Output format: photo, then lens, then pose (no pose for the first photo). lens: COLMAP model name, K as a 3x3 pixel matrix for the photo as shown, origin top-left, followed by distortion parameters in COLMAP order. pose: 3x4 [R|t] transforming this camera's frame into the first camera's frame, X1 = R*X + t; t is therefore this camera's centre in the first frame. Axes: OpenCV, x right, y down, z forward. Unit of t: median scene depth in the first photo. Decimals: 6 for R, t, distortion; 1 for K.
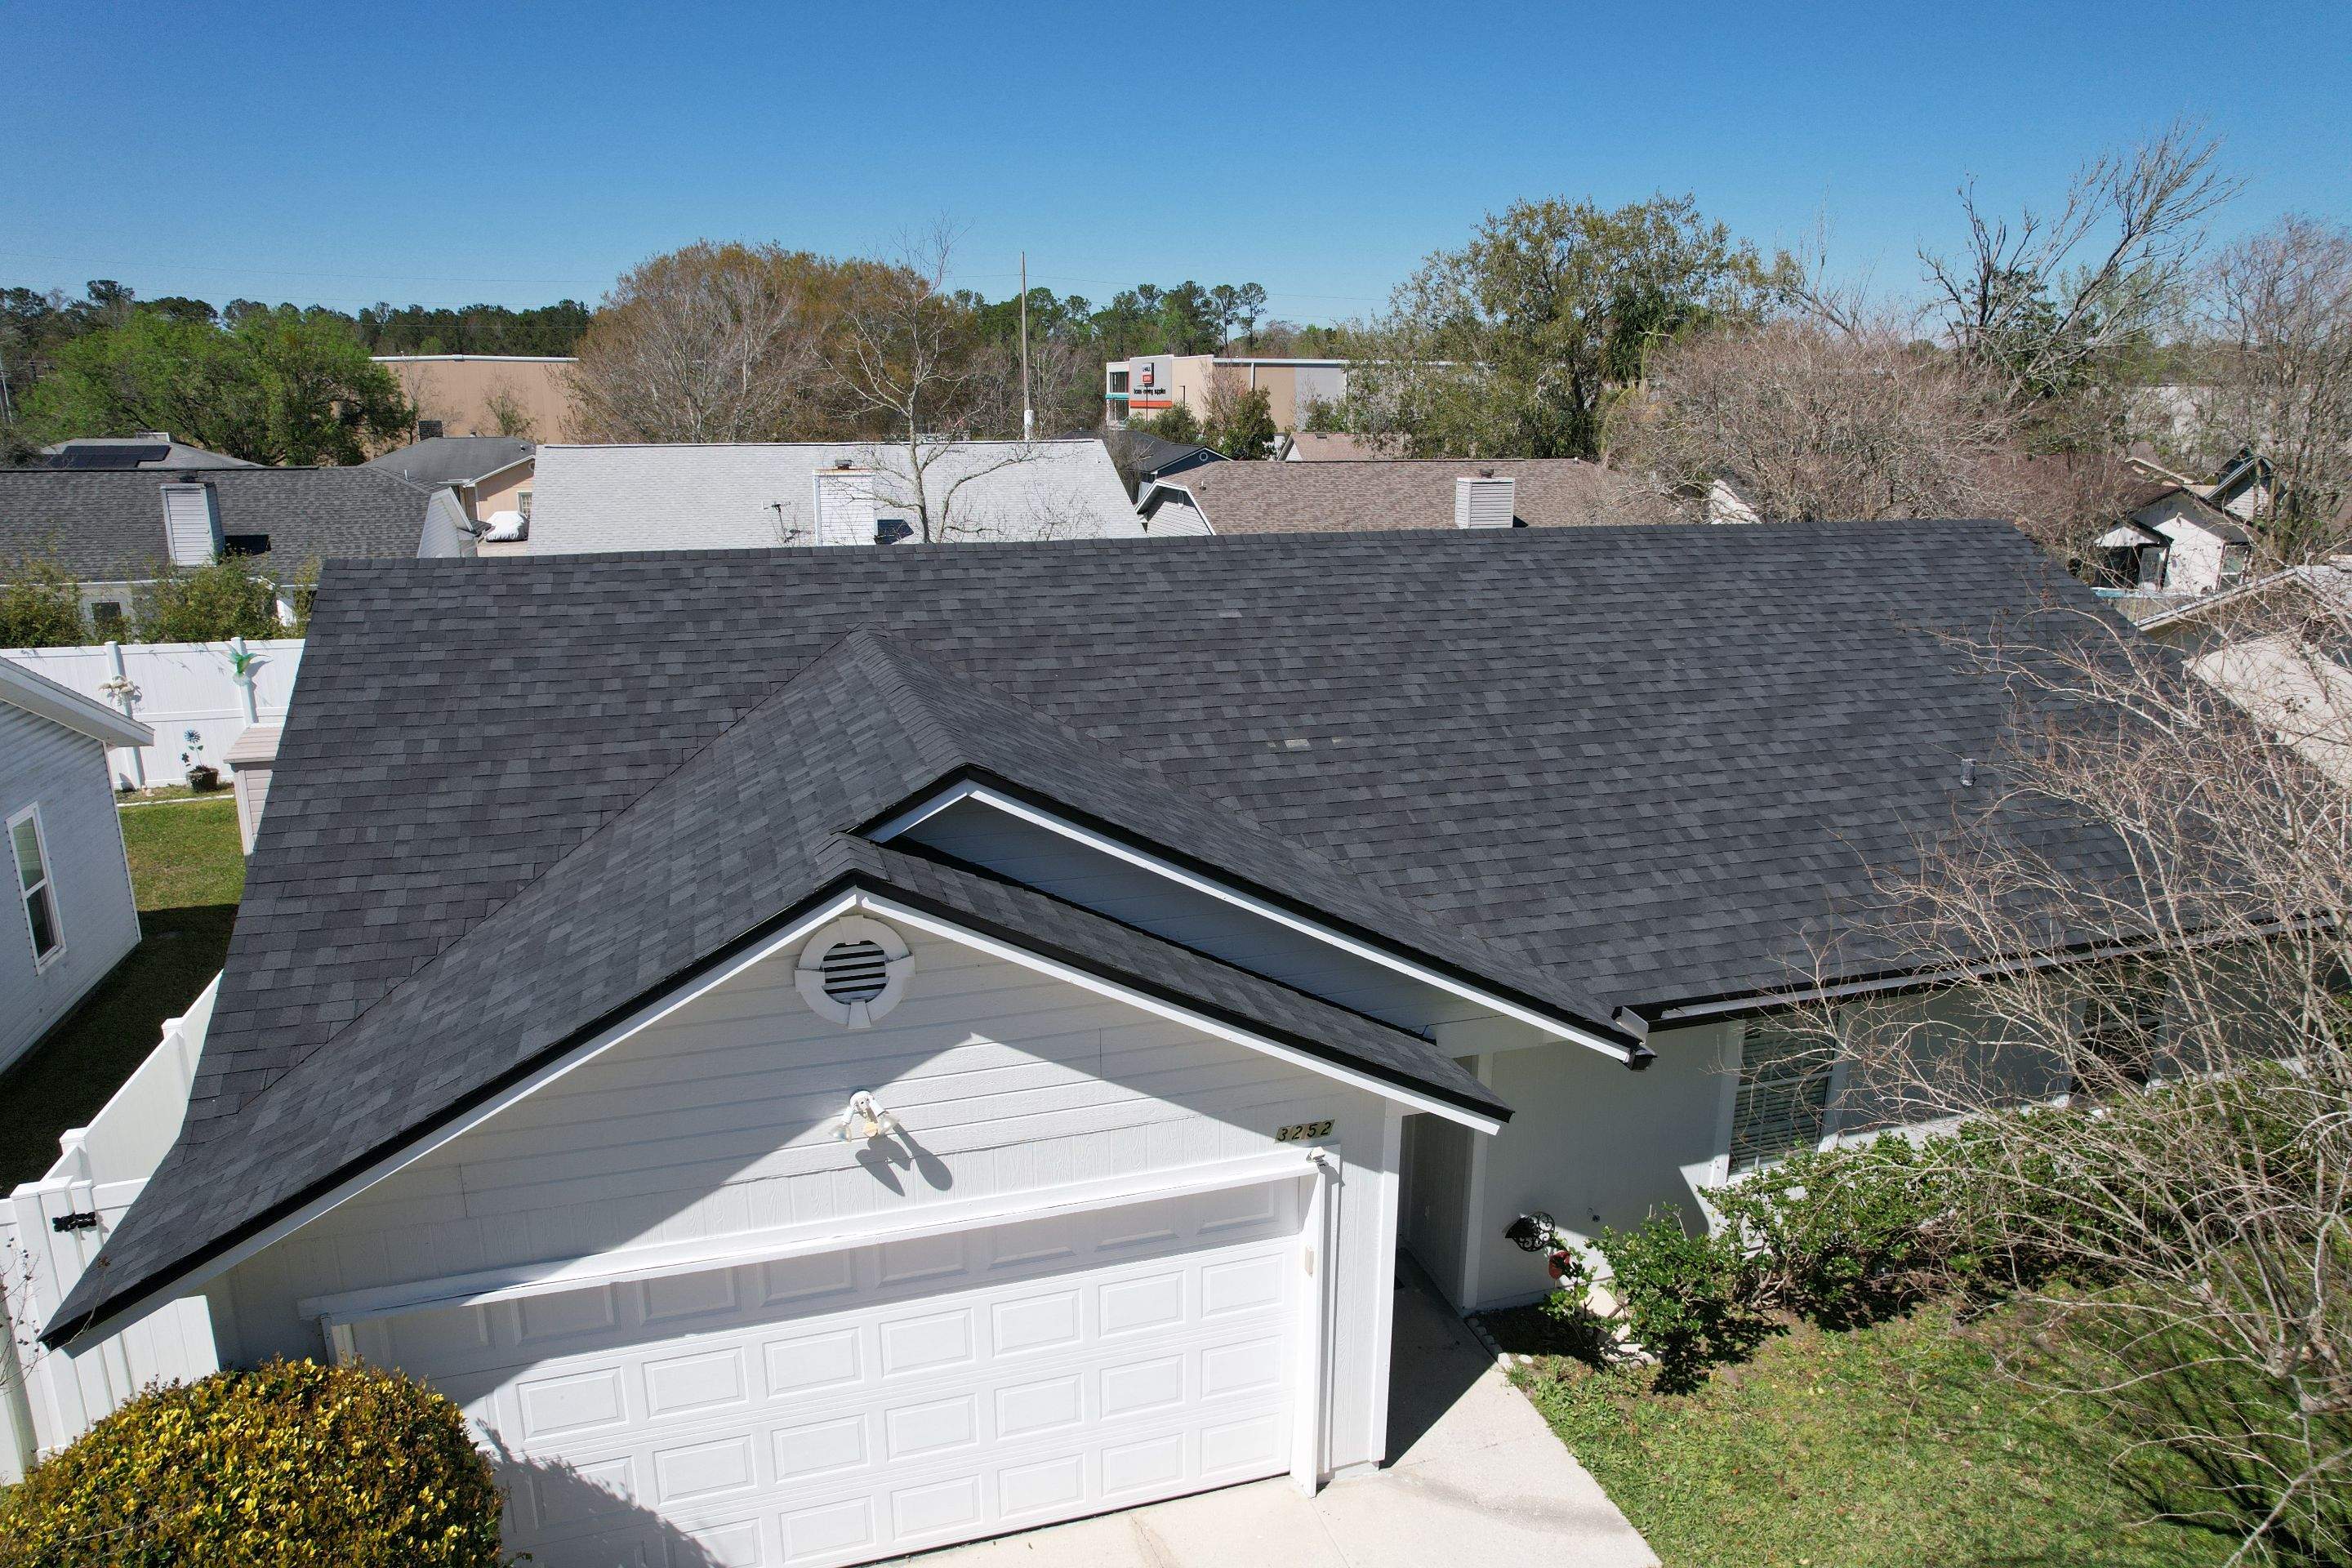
lens RADIAL K [[1500.9, 0, 1176.8], [0, 1500.9, 802.8], [0, 0, 1]] dist [-0.062404, 0.065653]
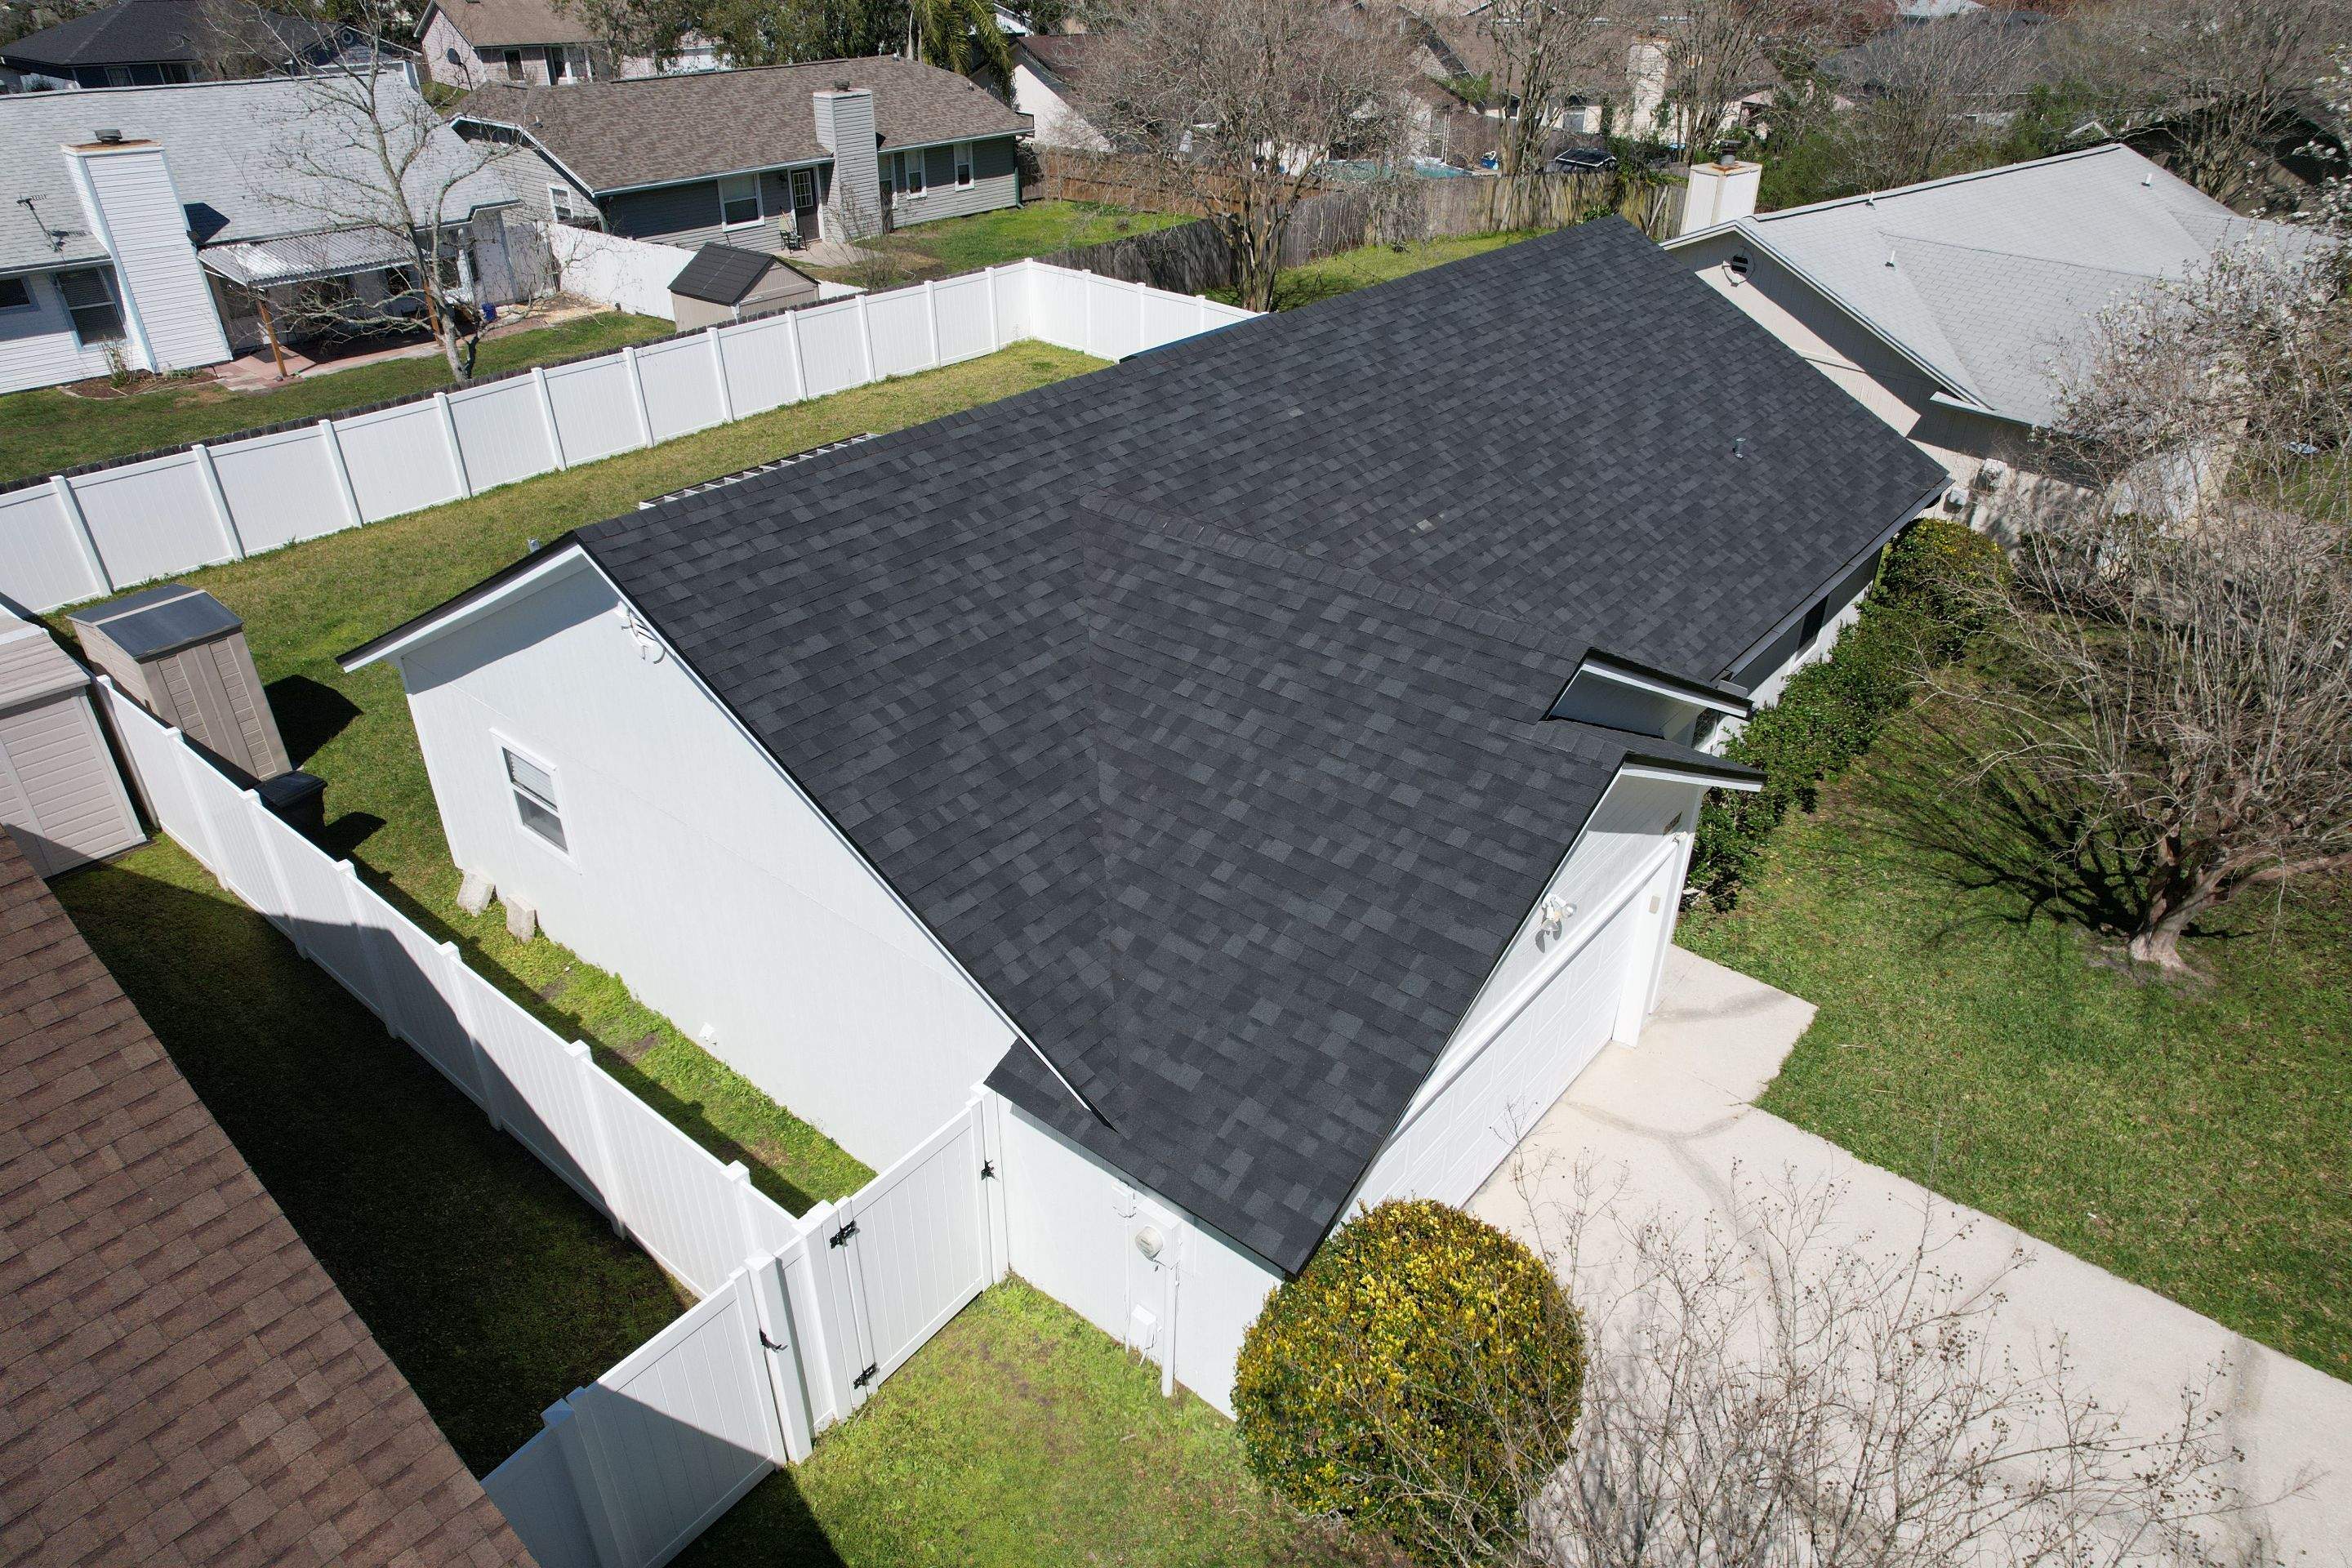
lens RADIAL K [[1495.2, 0, 1181.1], [0, 1495.2, 808.7], [0, 0, 1]] dist [-0.072389, 0.069426]
pose [[0.838907, -0.282693, 0.465101, -0.747201], [0.137030, 0.936709, 0.322178, -0.250103], [-0.526742, -0.206545, 0.824550, 0.036849]]
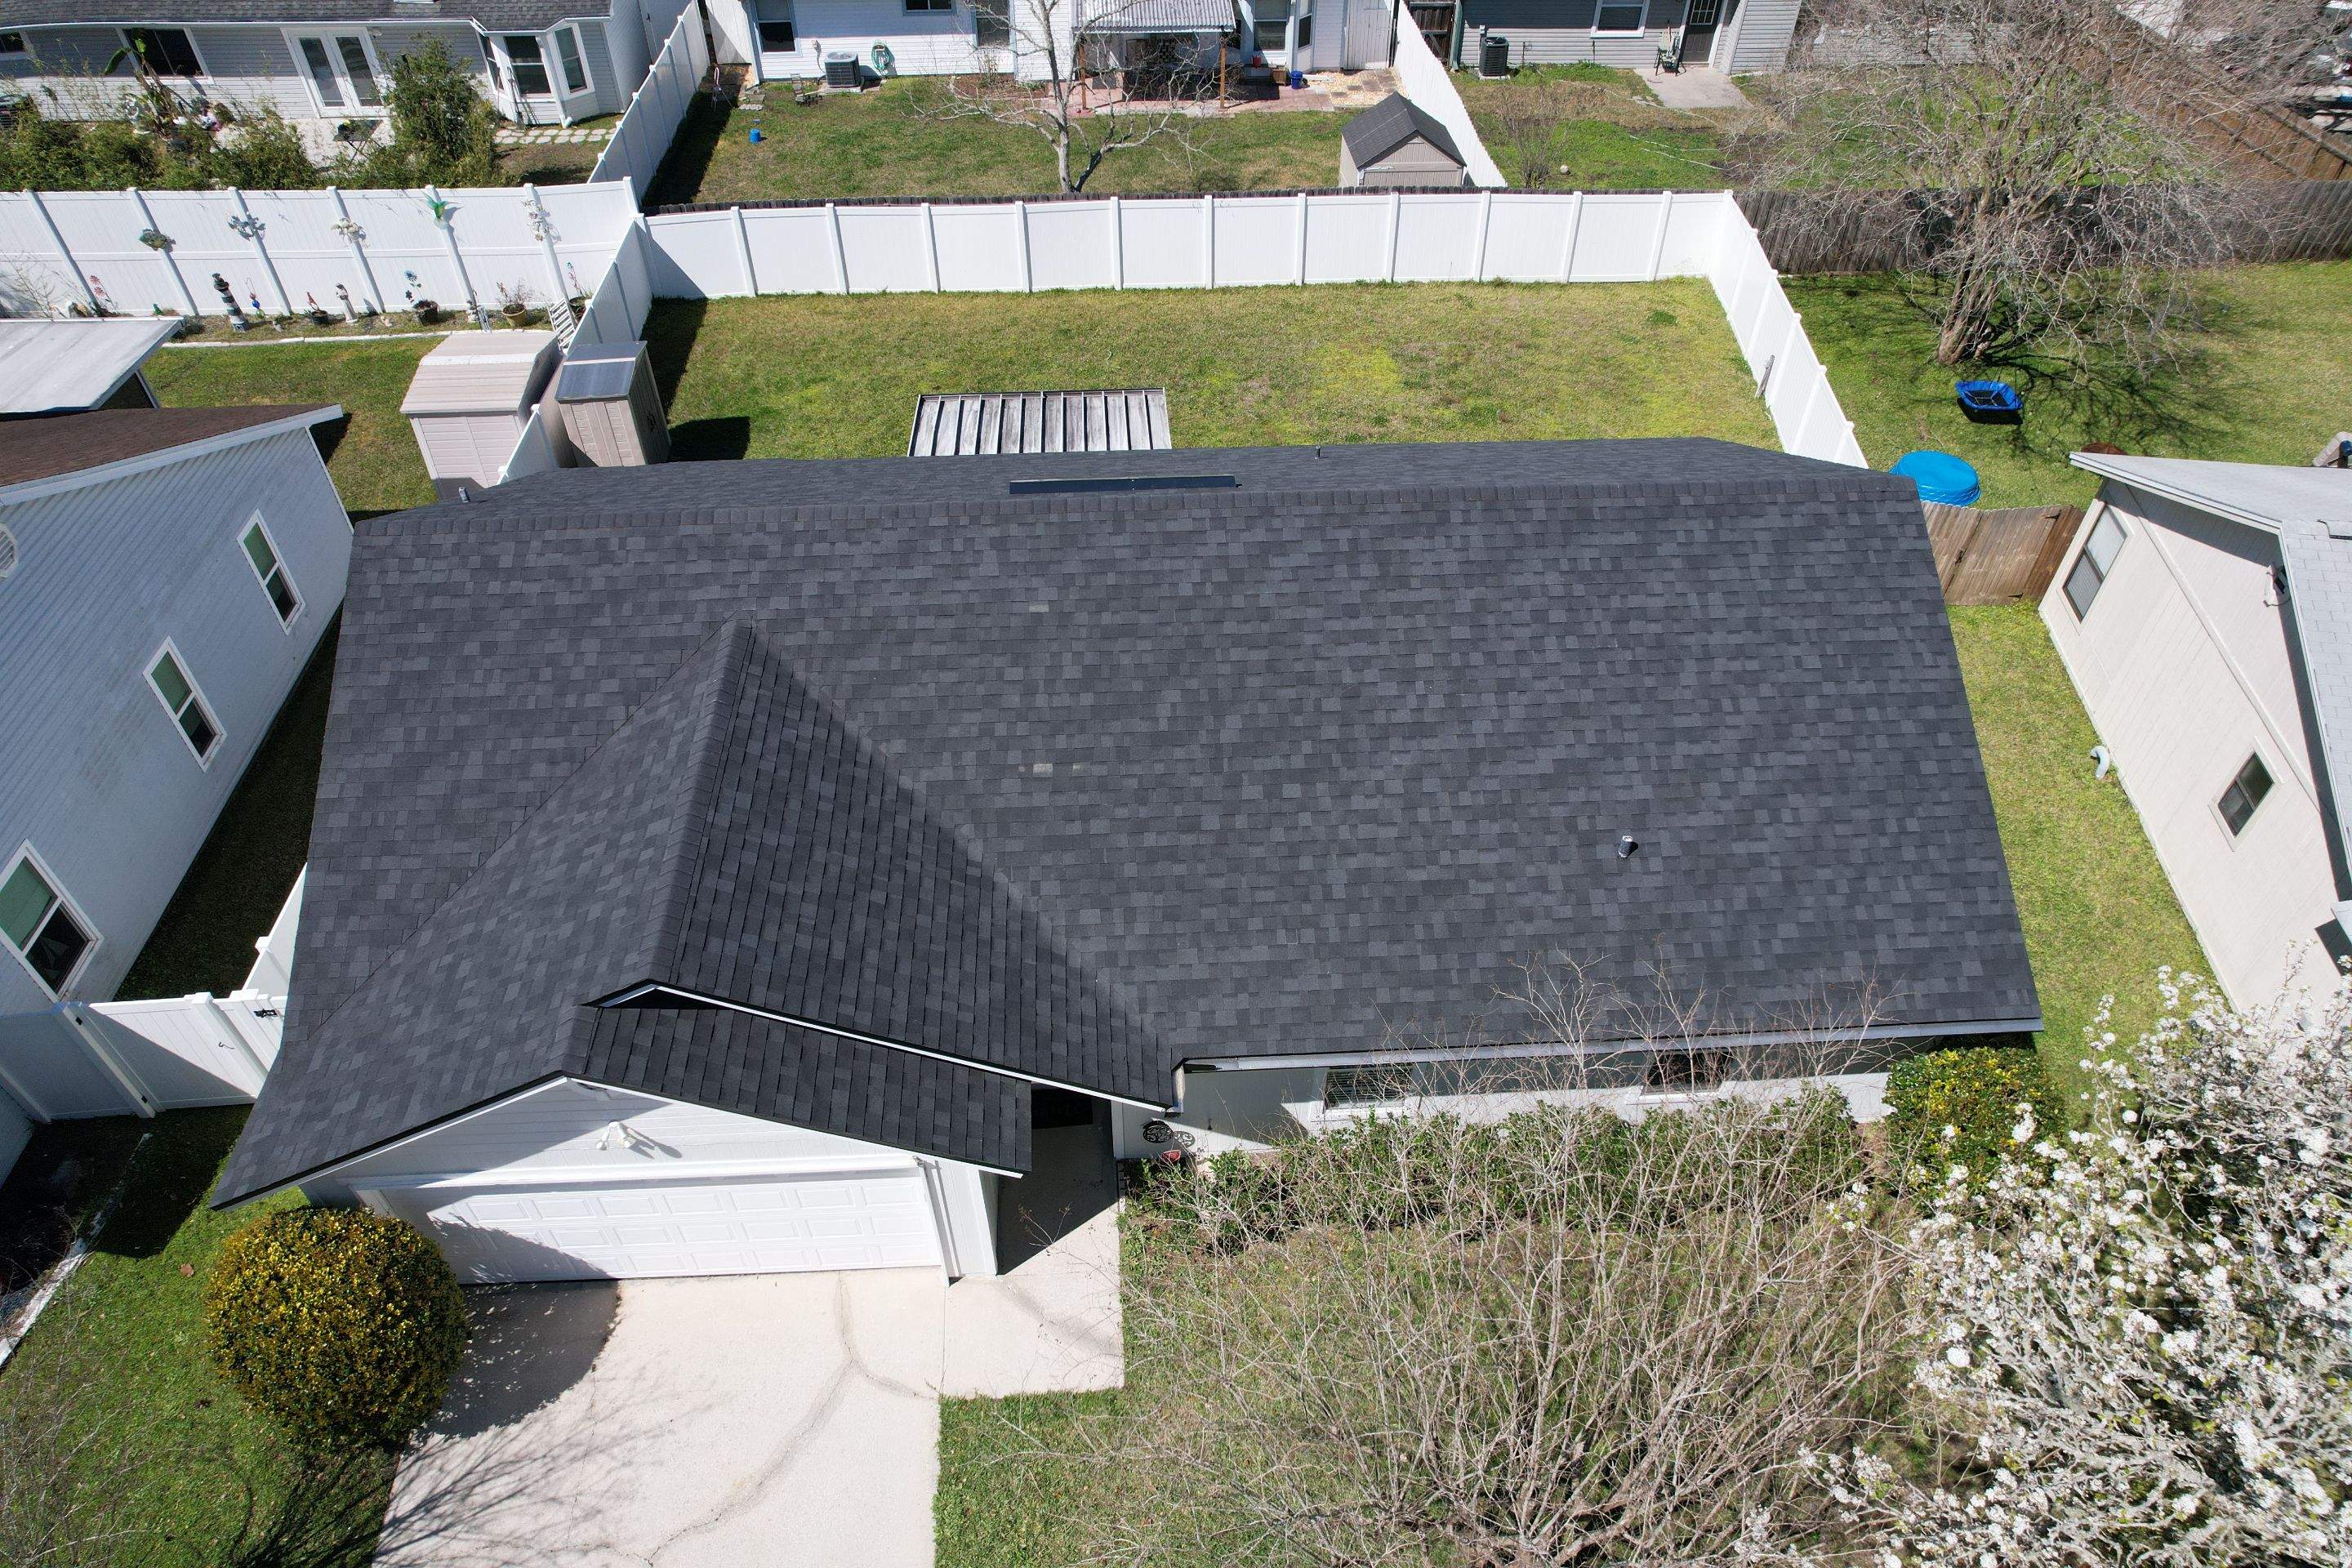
lens RADIAL K [[1495.2, 0, 1181.1], [0, 1495.2, 808.7], [0, 0, 1]] dist [-0.072389, 0.069426]
pose [[0.969615, 0.173477, -0.172492, 0.428802], [-0.066574, 0.865590, 0.496307, -0.663099], [0.235405, -0.469744, 0.850838, -0.074625]]
